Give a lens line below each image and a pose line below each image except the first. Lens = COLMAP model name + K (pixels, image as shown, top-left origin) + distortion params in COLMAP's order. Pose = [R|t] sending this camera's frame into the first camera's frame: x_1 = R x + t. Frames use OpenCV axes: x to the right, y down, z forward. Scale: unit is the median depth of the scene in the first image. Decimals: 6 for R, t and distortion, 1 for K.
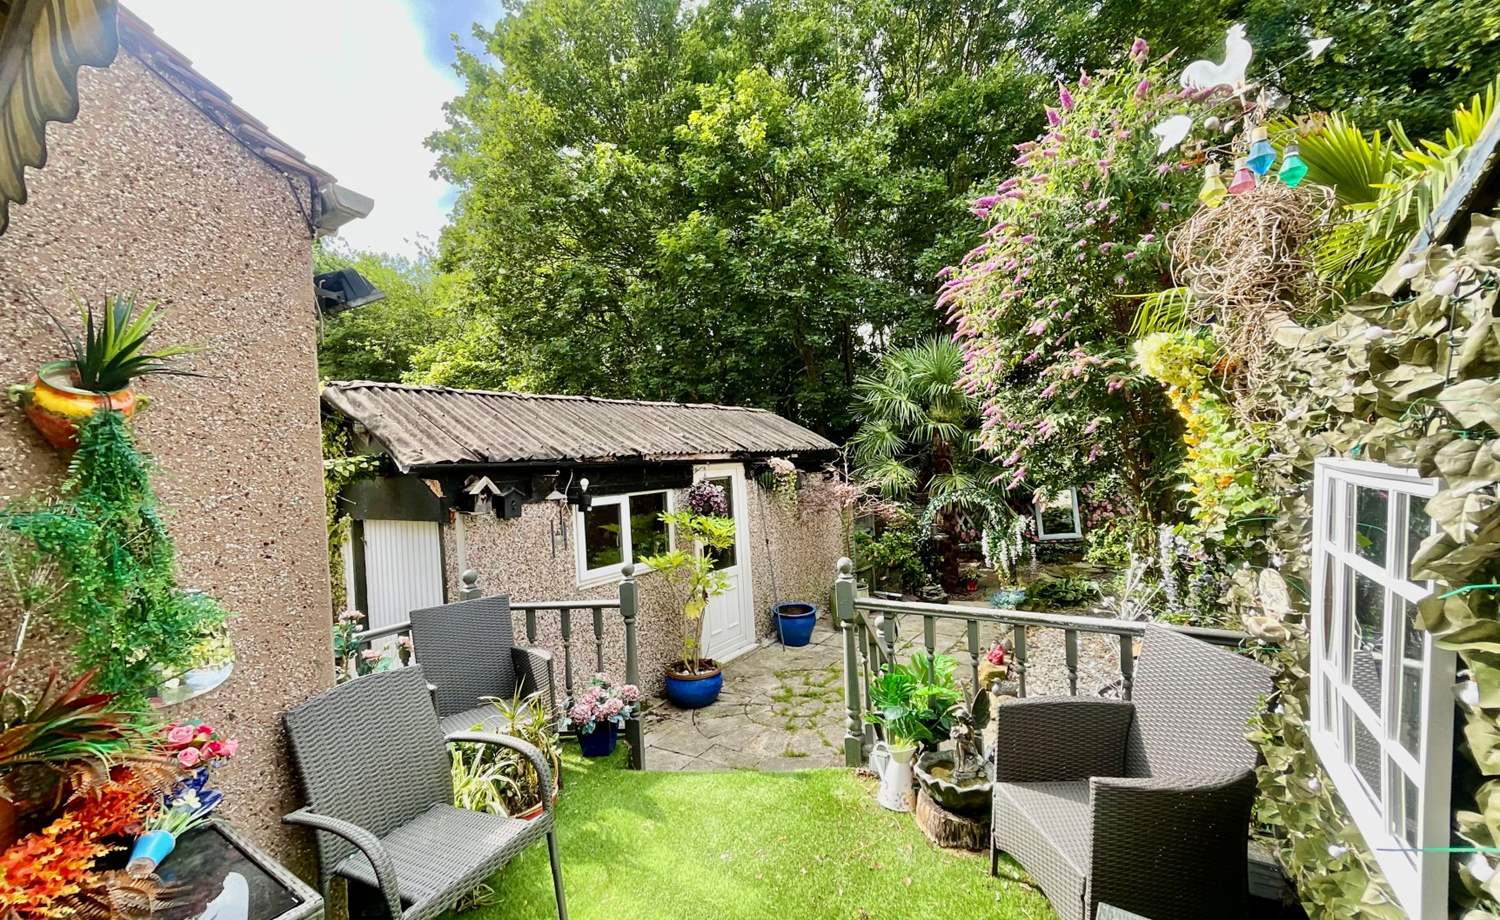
lens RADIAL K [[629.3, 0, 765.0], [0, 629.3, 460.9], [0, 0, 1]] dist [0.000921, 0.000700]
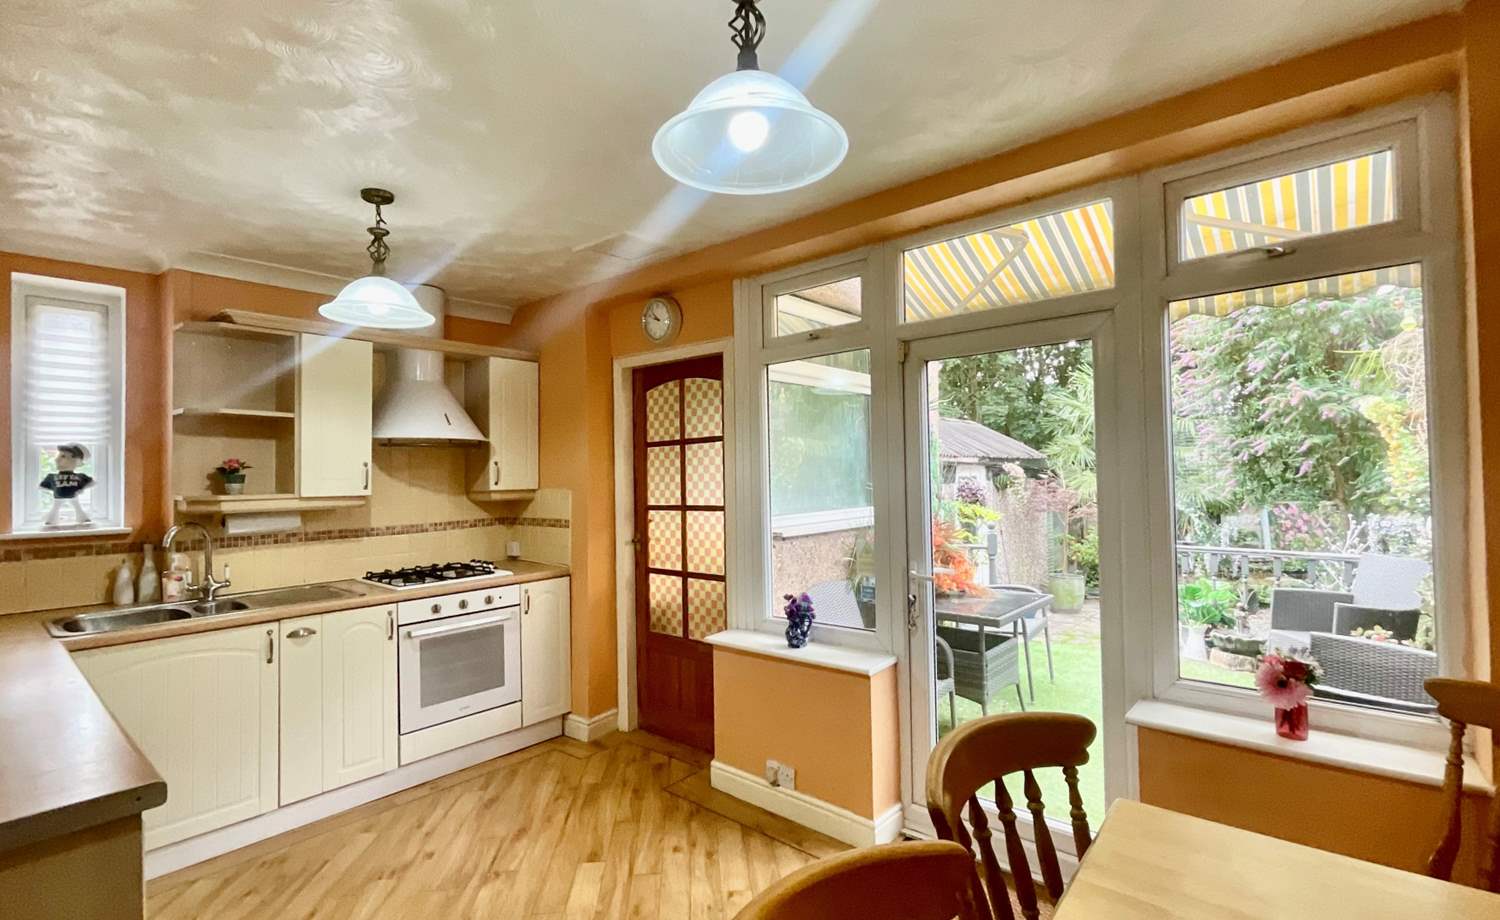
lens RADIAL K [[661.9, 0, 773.6], [0, 661.9, 456.0], [0, 0, 1]] dist [0.000872, 0.000277]
pose [[0.985863, 0.037877, -0.163214, -0.305115], [-0.041370, 0.998981, -0.018054, 0.031918], [0.162364, 0.024551, 0.986425, -0.464716]]
